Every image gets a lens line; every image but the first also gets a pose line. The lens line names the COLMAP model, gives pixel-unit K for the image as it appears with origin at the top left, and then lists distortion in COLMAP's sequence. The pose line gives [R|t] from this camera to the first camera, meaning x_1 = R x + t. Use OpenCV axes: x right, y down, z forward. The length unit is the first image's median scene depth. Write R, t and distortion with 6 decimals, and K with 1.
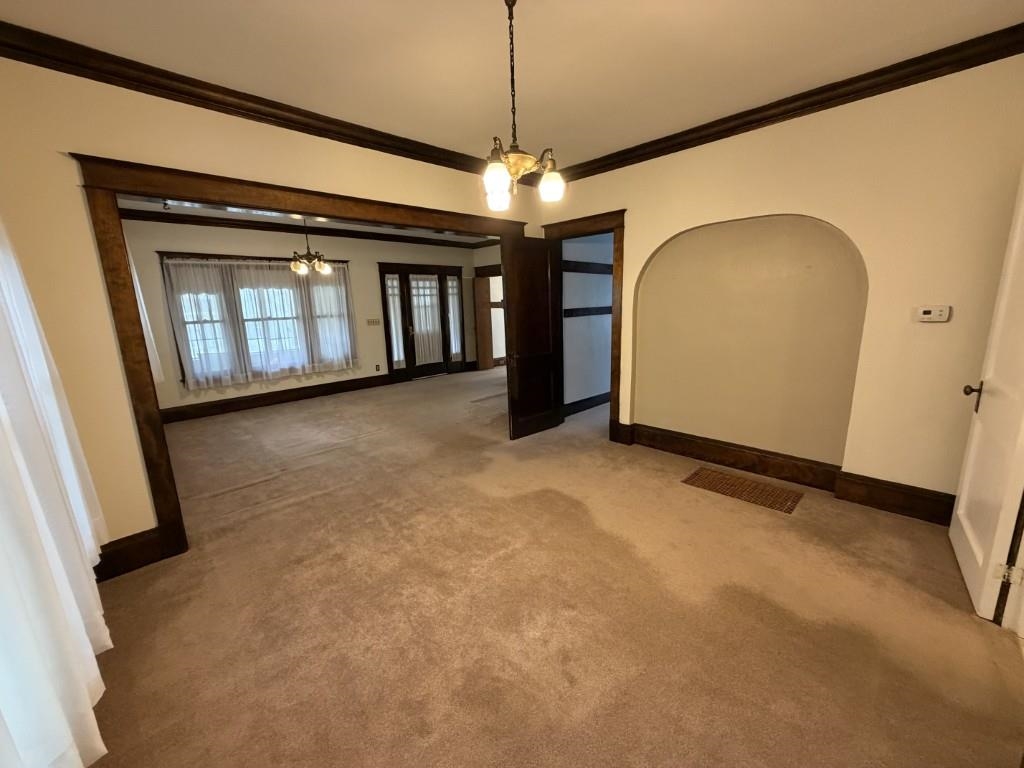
lens RADIAL K [[407.3, 0, 507.9], [0, 407.3, 382.8], [0, 0, 1]] dist [-0.000144, 0.000189]
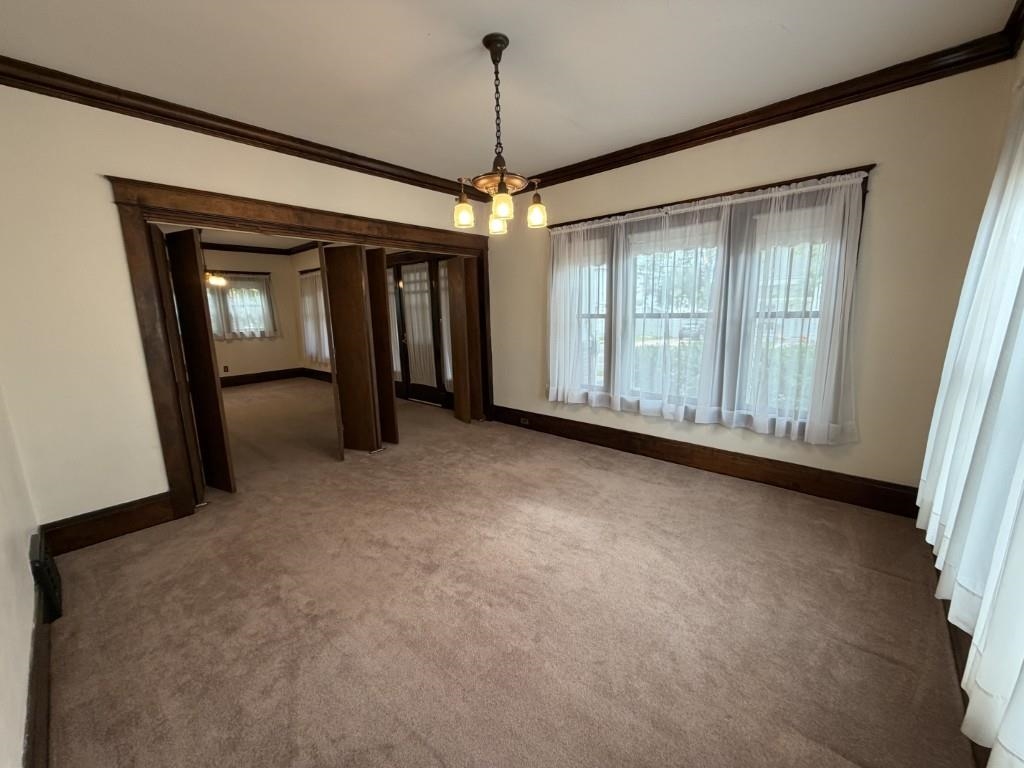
lens RADIAL K [[407.3, 0, 507.9], [0, 407.3, 382.8], [0, 0, 1]] dist [-0.000144, 0.000189]
pose [[0.061211, 0.207720, -0.976271, 0.861409], [-0.174451, 0.965276, 0.194443, -0.357241], [0.982761, 0.158409, 0.095323, 1.742572]]
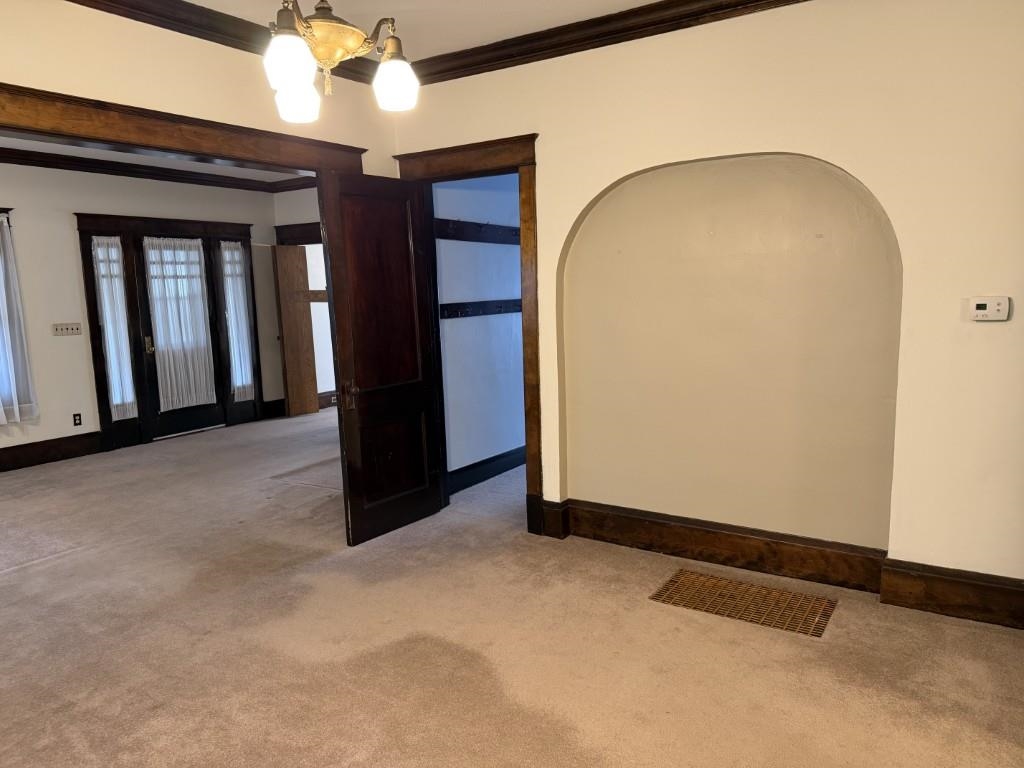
lens RADIAL K [[714.9, 0, 512.0], [0, 714.9, 384.0], [0, 0, 1]] dist [0.052227, -0.066747]
pose [[0.975589, -0.028404, 0.217759, 0.017626], [0.042293, 0.997339, -0.059385, -0.006998], [-0.215493, 0.067145, 0.974194, 0.020866]]
